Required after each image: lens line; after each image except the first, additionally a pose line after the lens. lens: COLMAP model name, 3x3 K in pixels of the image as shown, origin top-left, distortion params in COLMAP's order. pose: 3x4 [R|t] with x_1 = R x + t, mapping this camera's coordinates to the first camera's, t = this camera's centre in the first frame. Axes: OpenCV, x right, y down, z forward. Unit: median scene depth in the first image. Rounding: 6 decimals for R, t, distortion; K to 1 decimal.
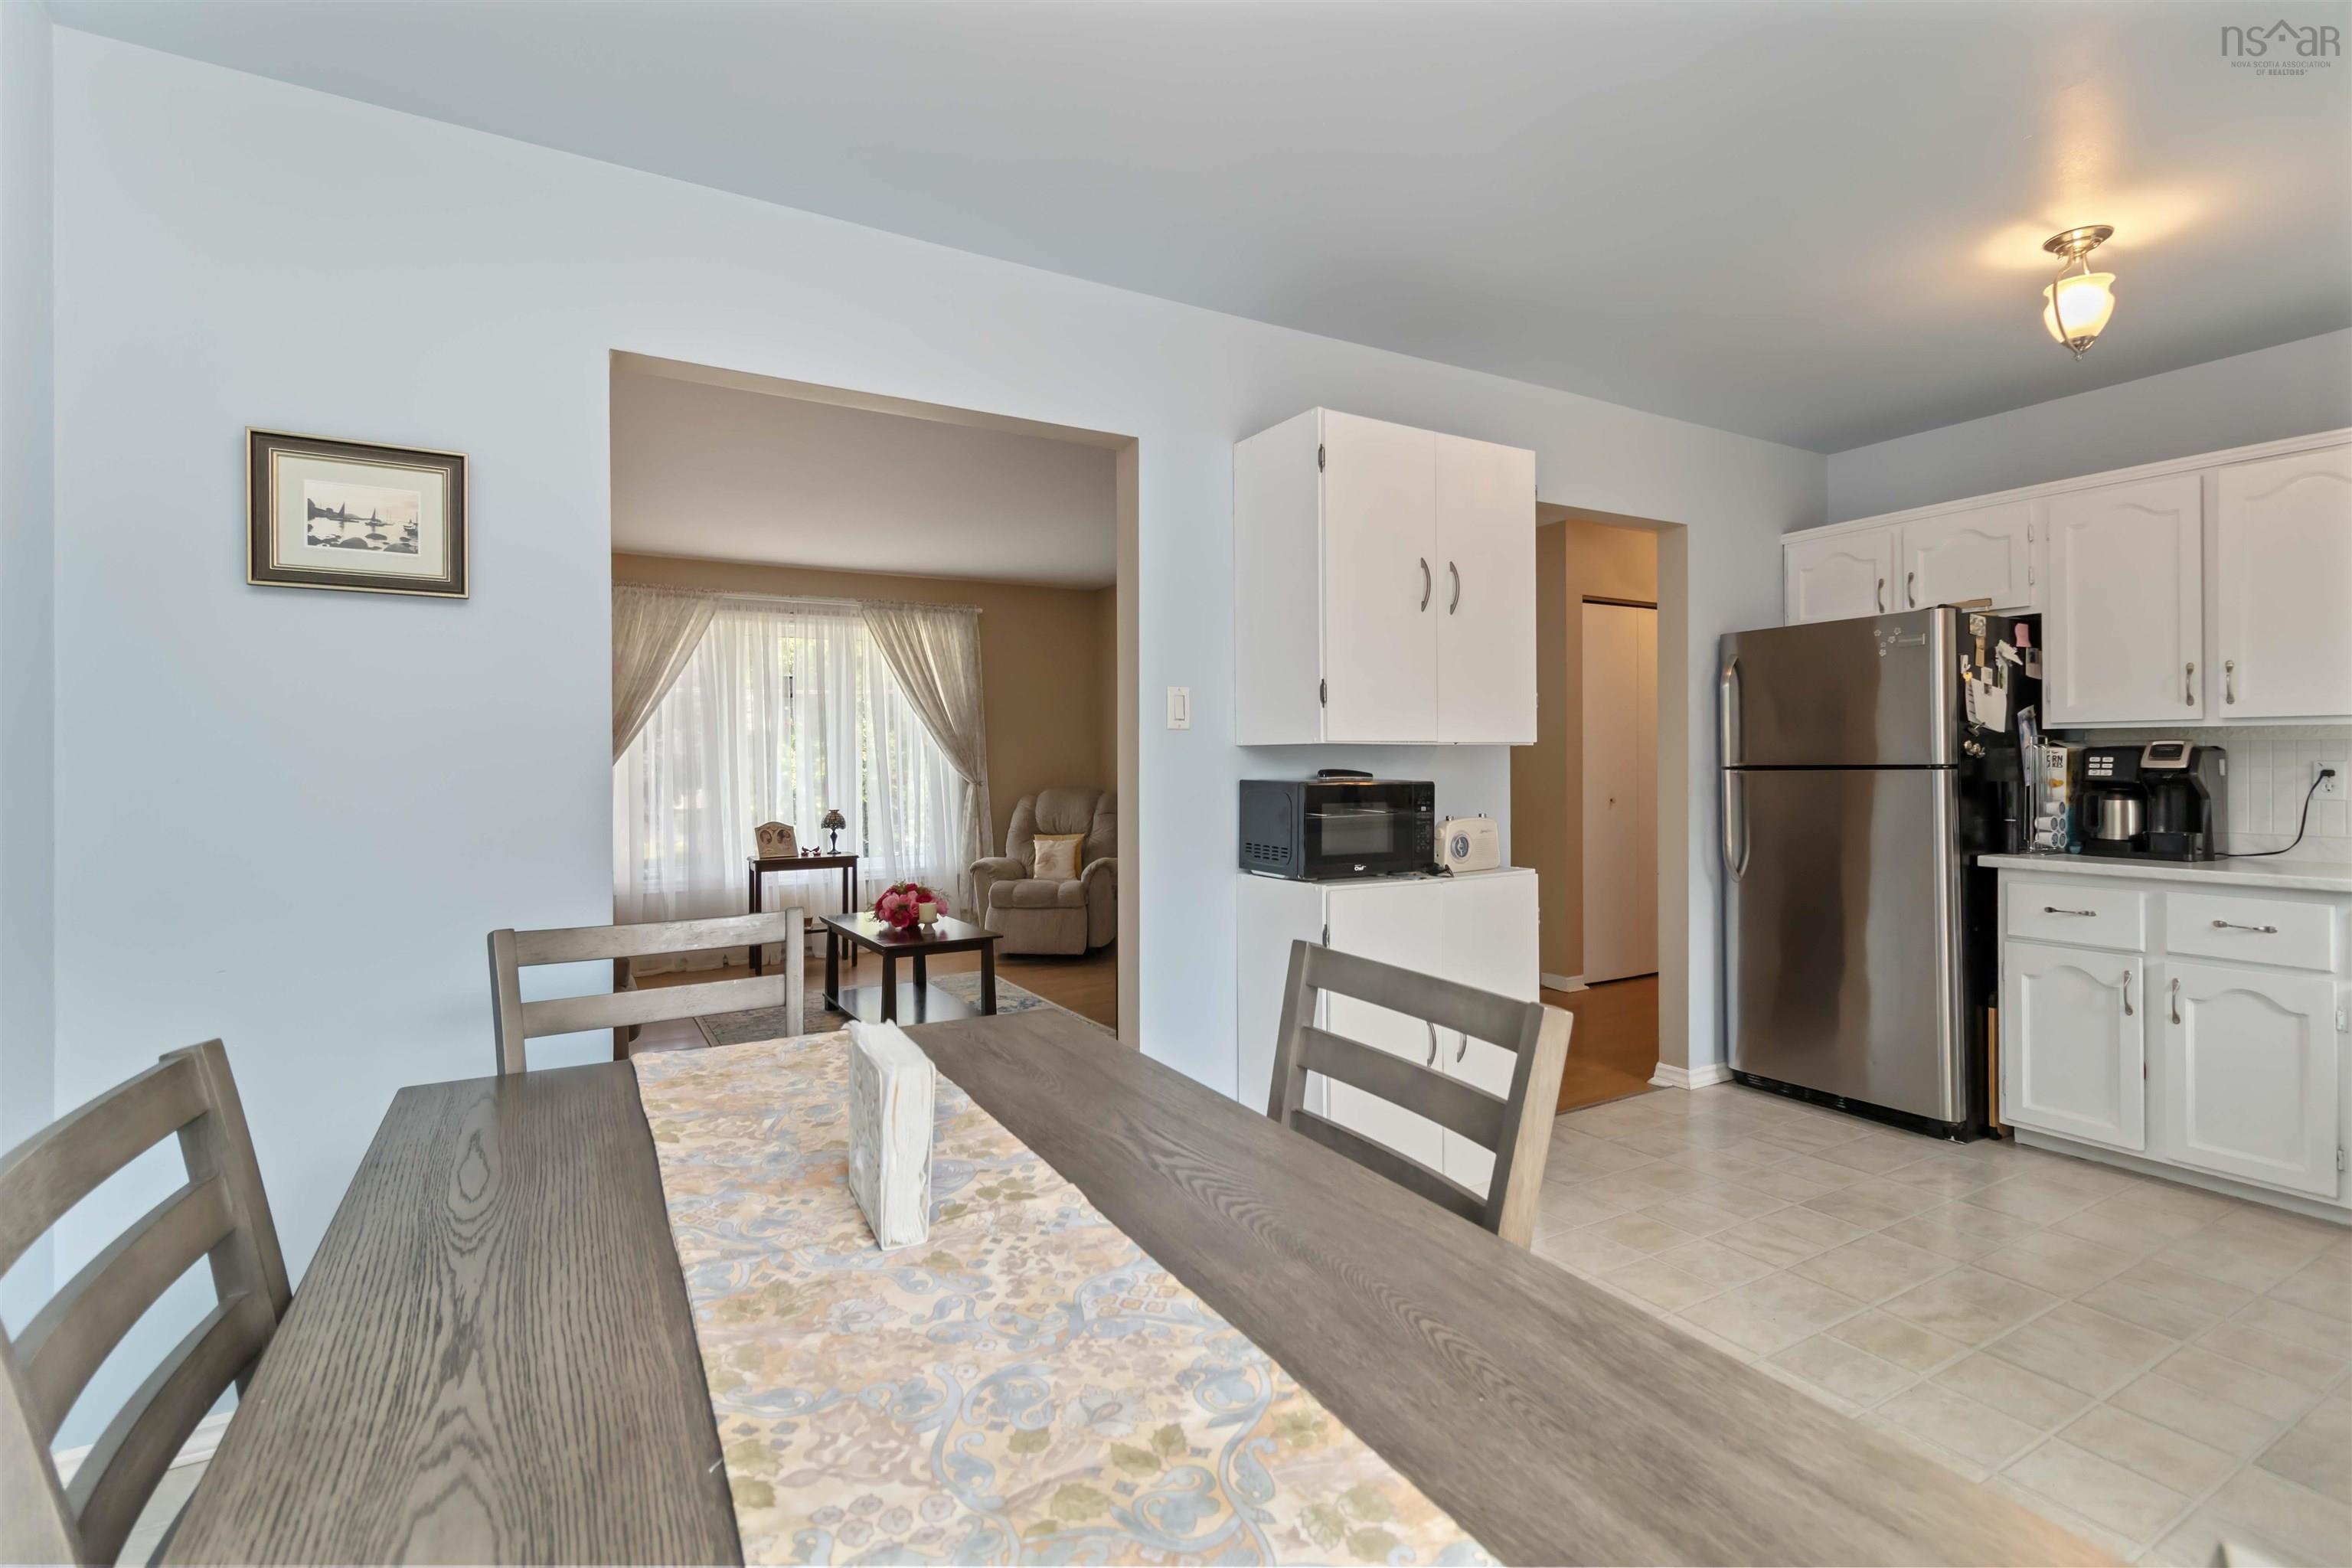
lens RADIAL K [[1088.4, 0, 1167.4], [0, 1088.4, 759.0], [0, 0, 1]] dist [0.000504, -0.000002]
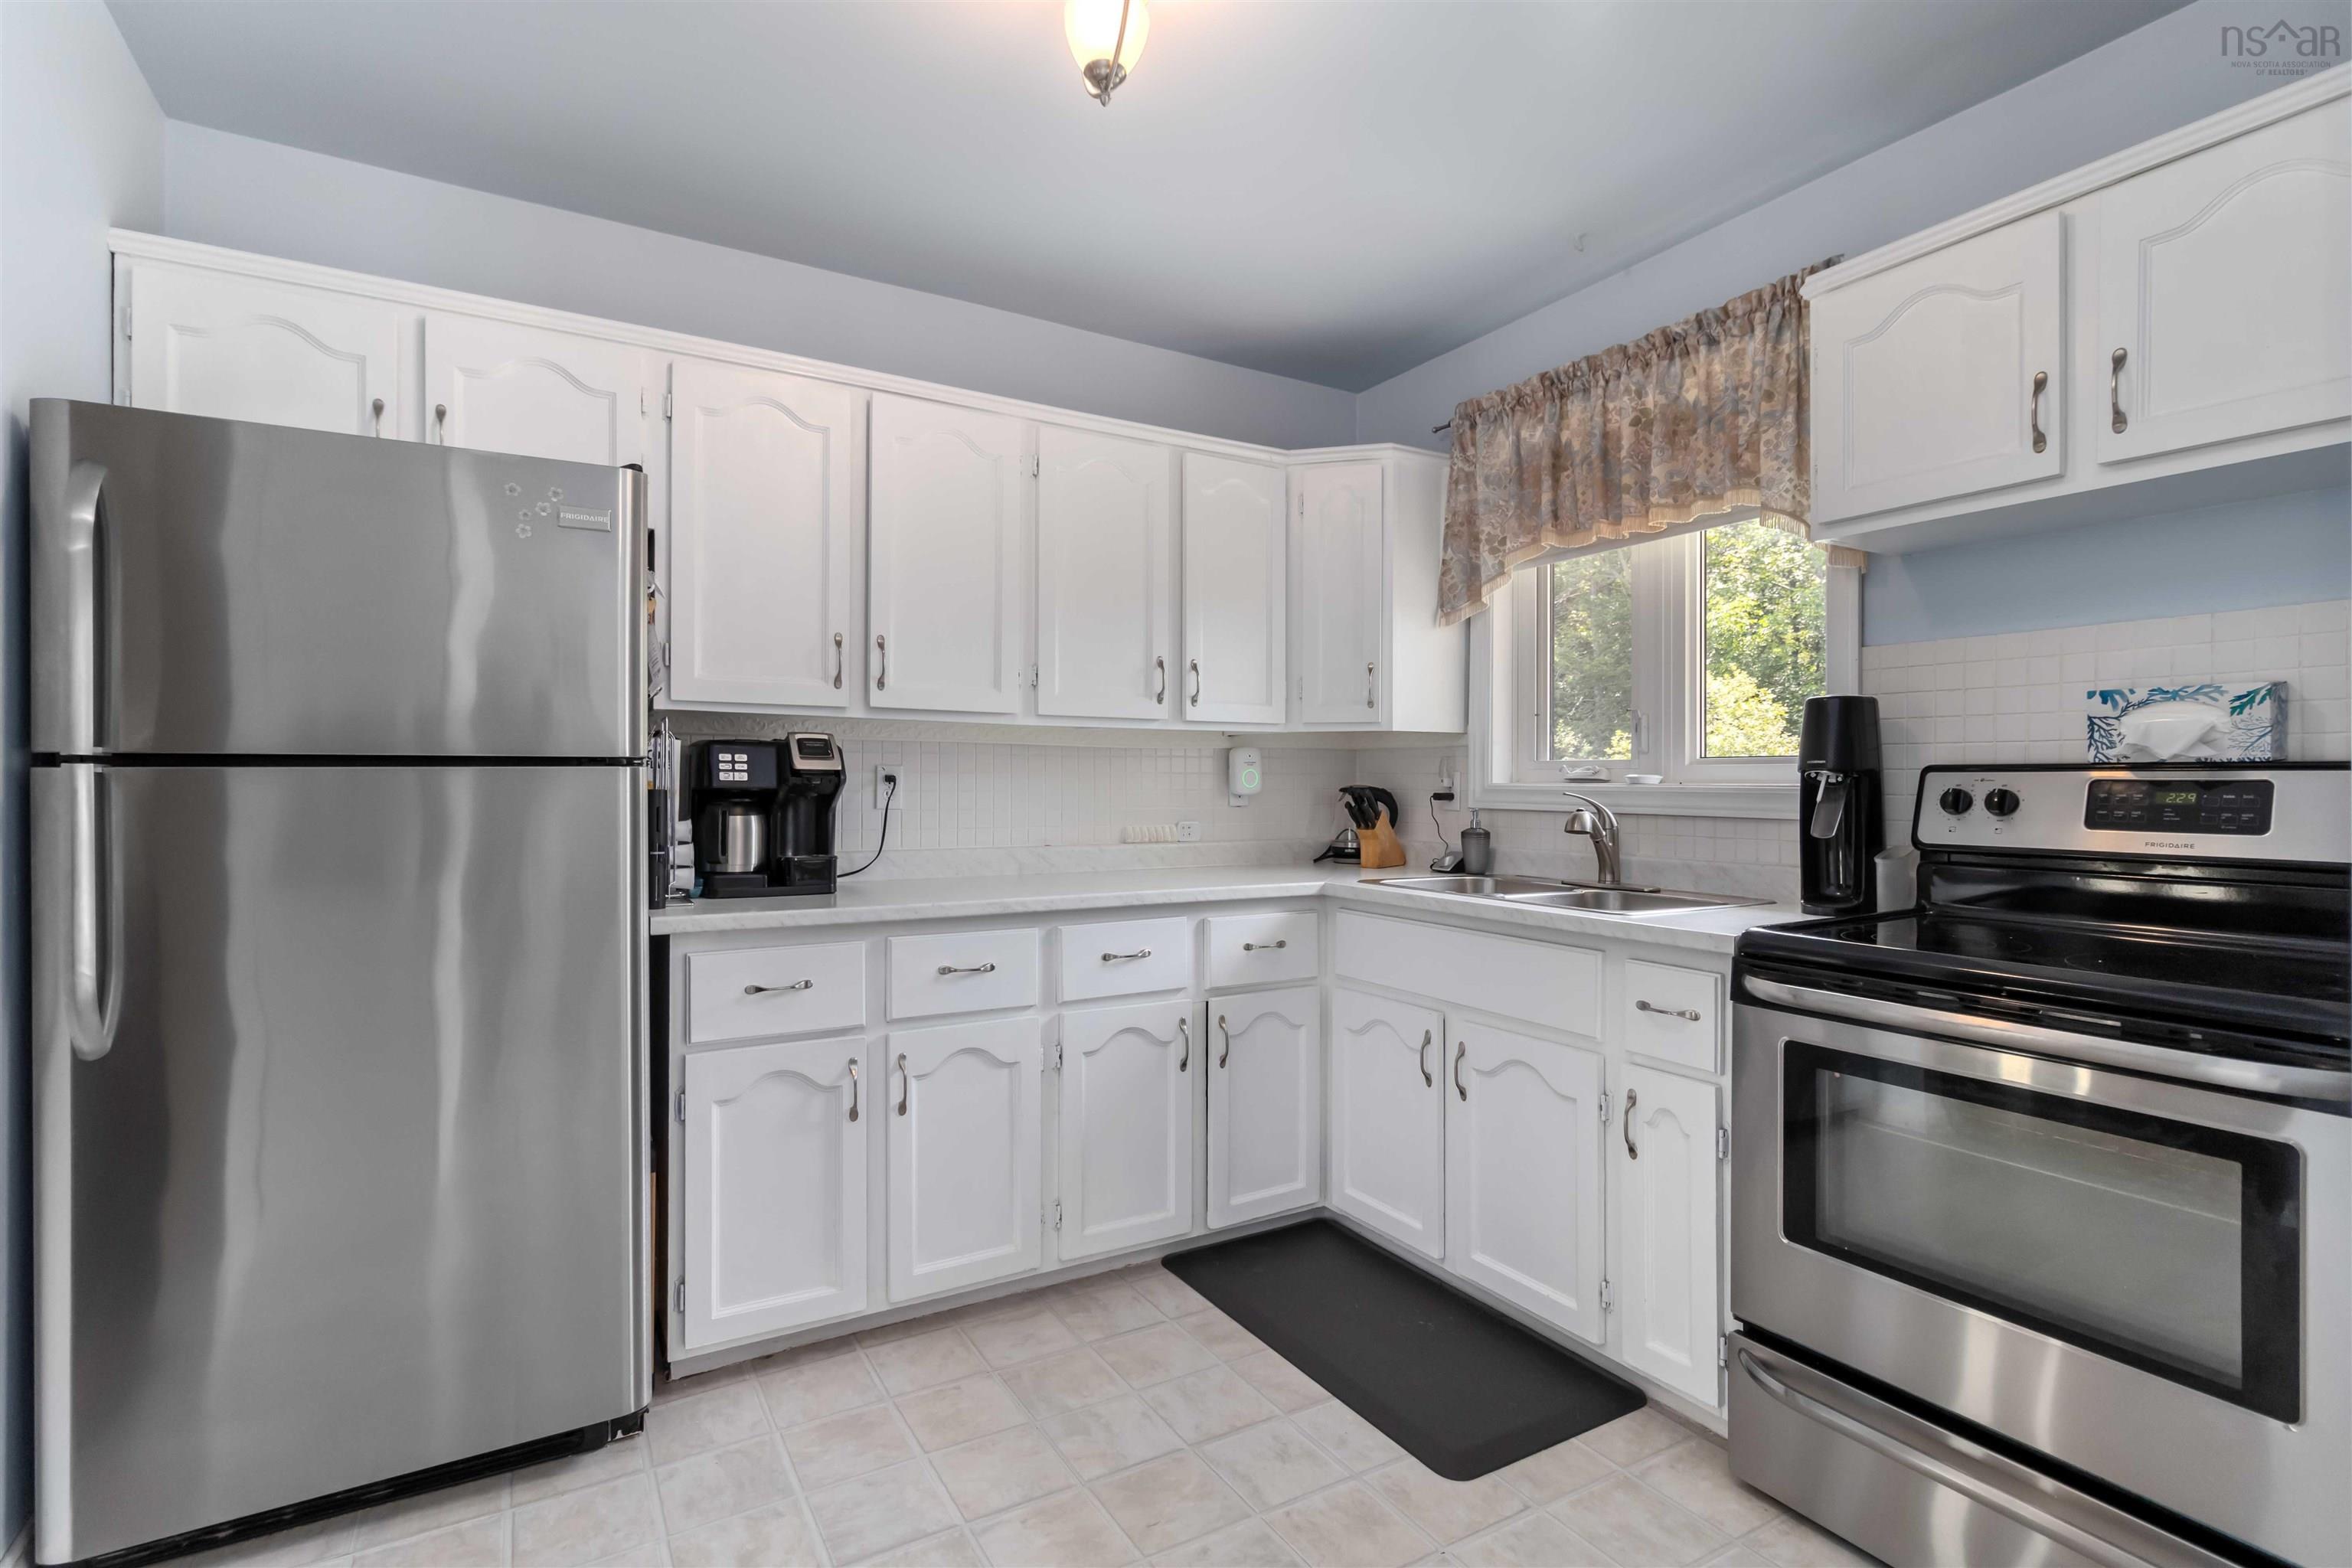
lens RADIAL K [[1098.7, 0, 1163.7], [0, 1098.7, 781.9], [0, 0, 1]] dist [0.002565, 0.000446]
pose [[-0.001697, 0.007882, 0.999967, 0.156830], [-0.004672, 0.999958, -0.007890, 0.019745], [-0.999988, -0.004685, -0.001660, 0.716358]]
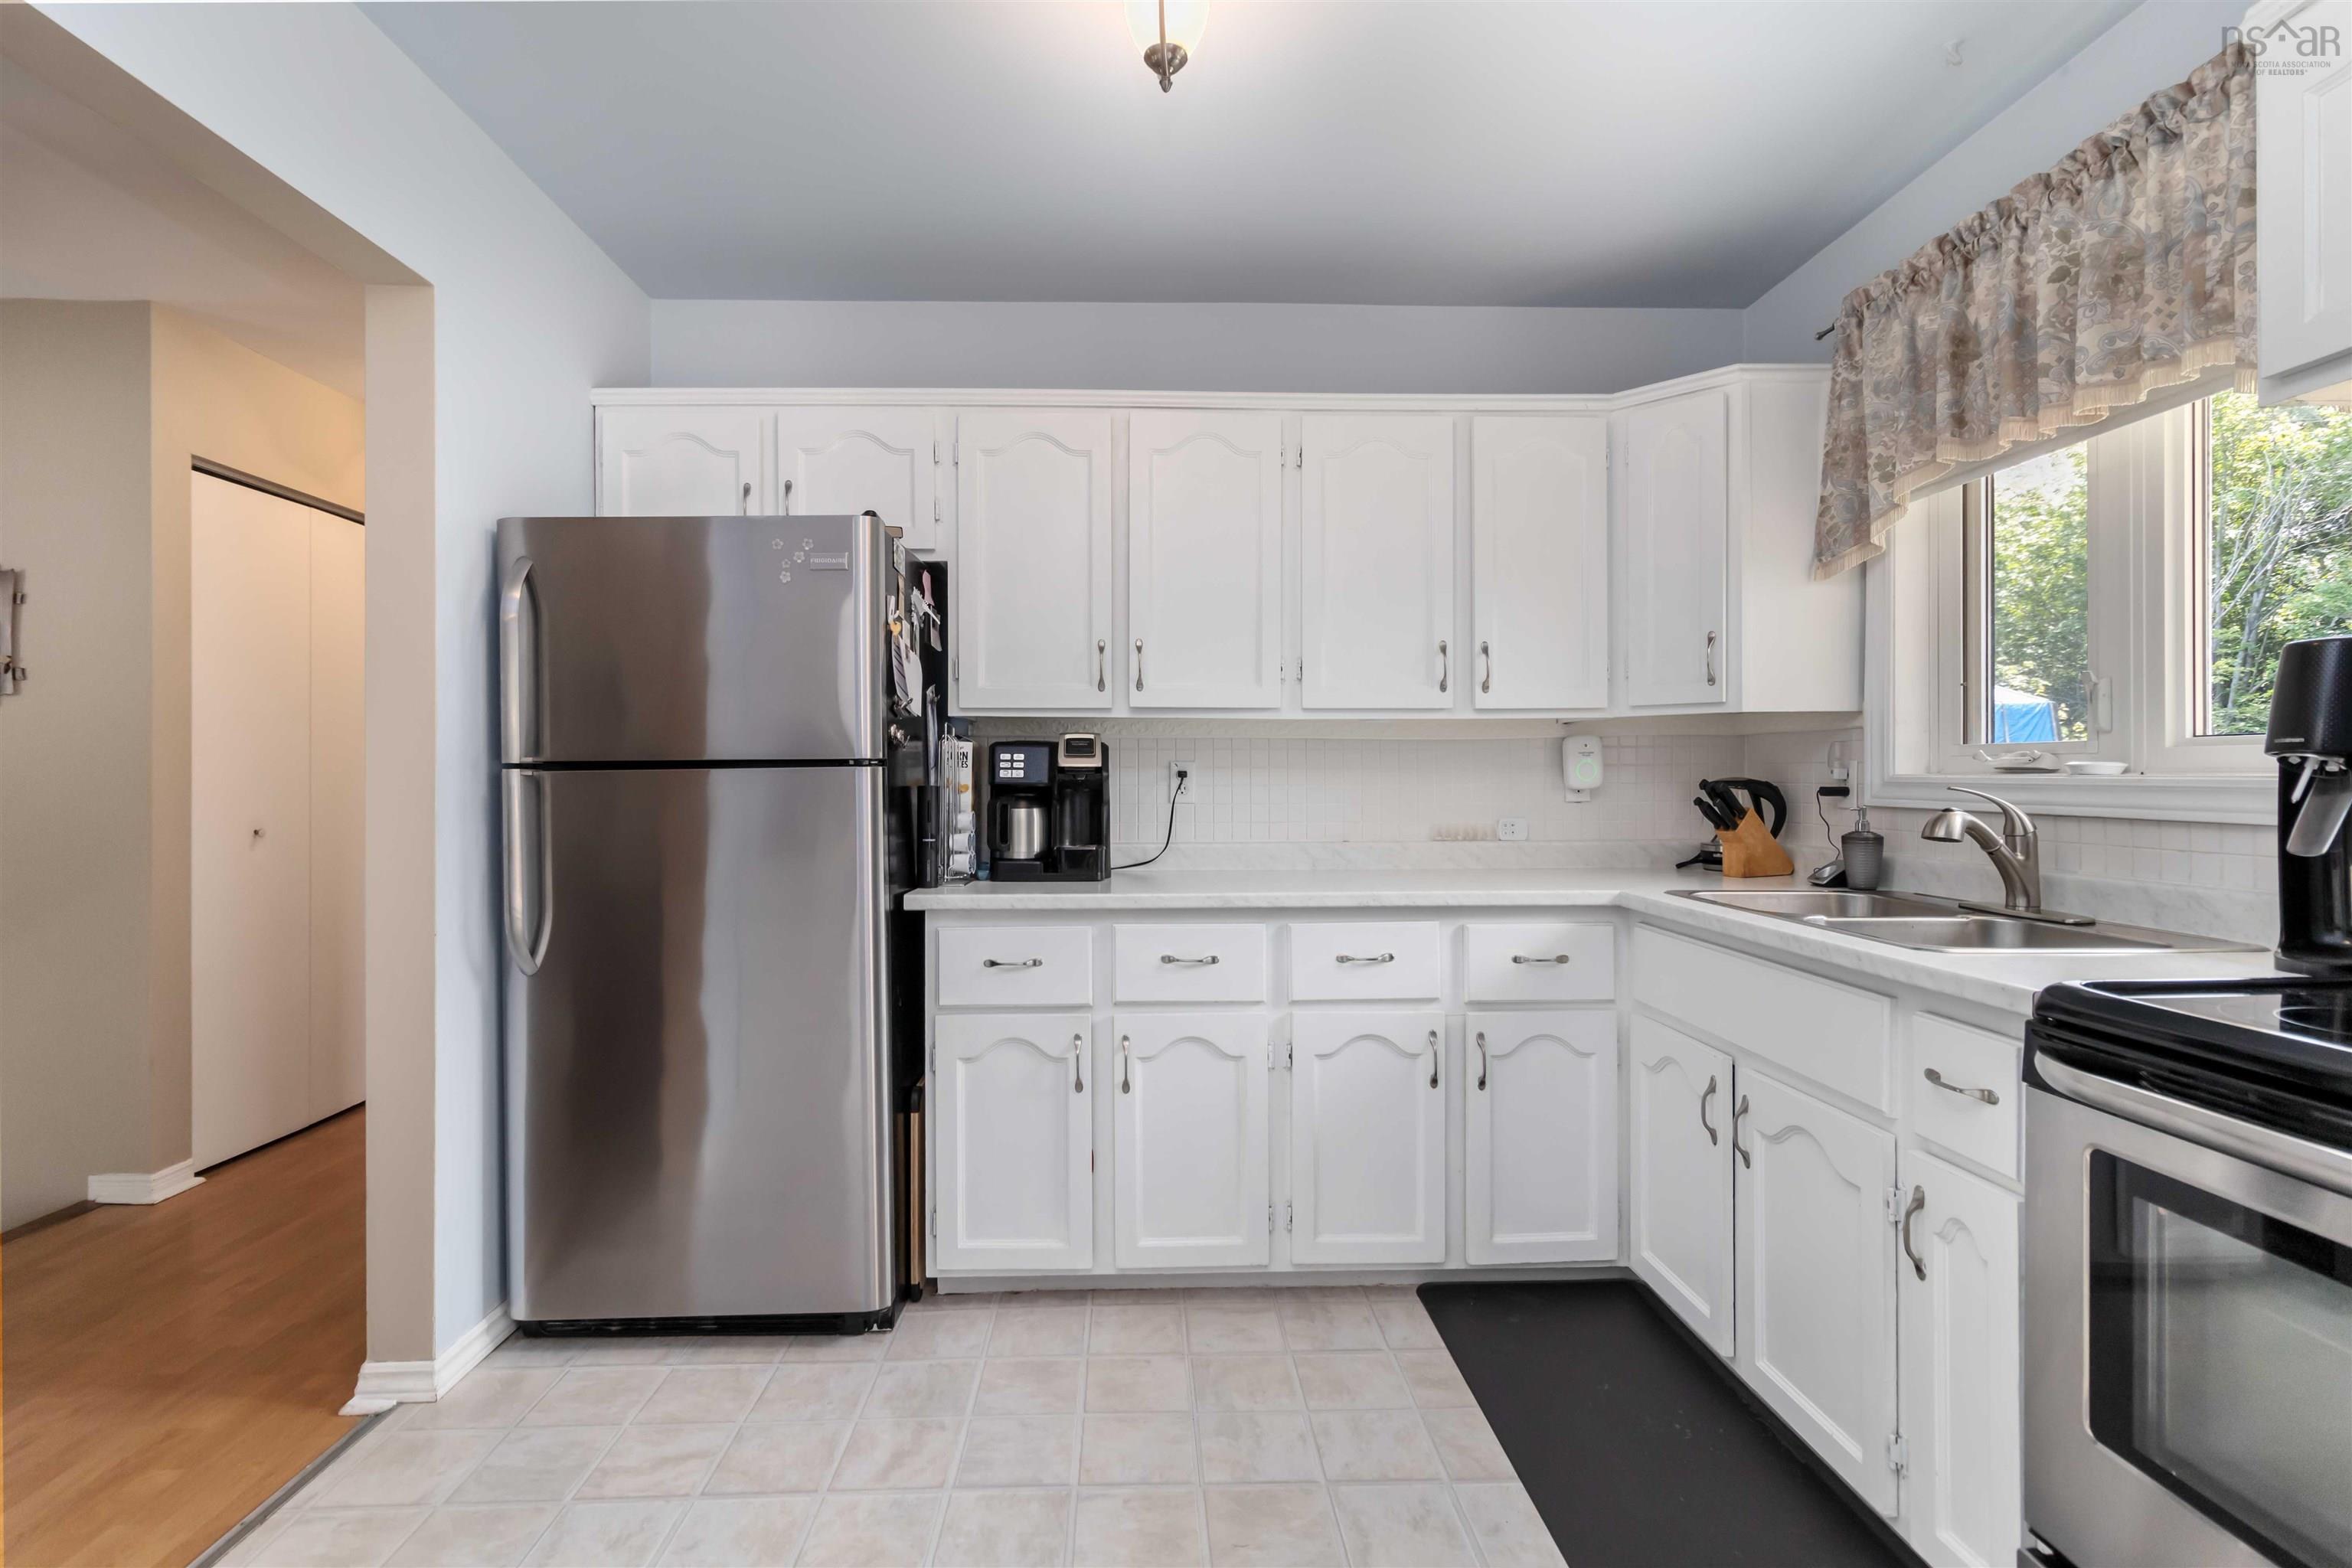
lens RADIAL K [[1087.2, 0, 1165.9], [0, 1087.2, 782.1], [0, 0, 1]] dist [0.001604, 0.000050]
pose [[0.473096, 0.000898, 0.881011, 0.221054], [-0.001257, 0.999999, -0.000344, 0.018249], [-0.881010, -0.000945, 0.473096, 0.527011]]
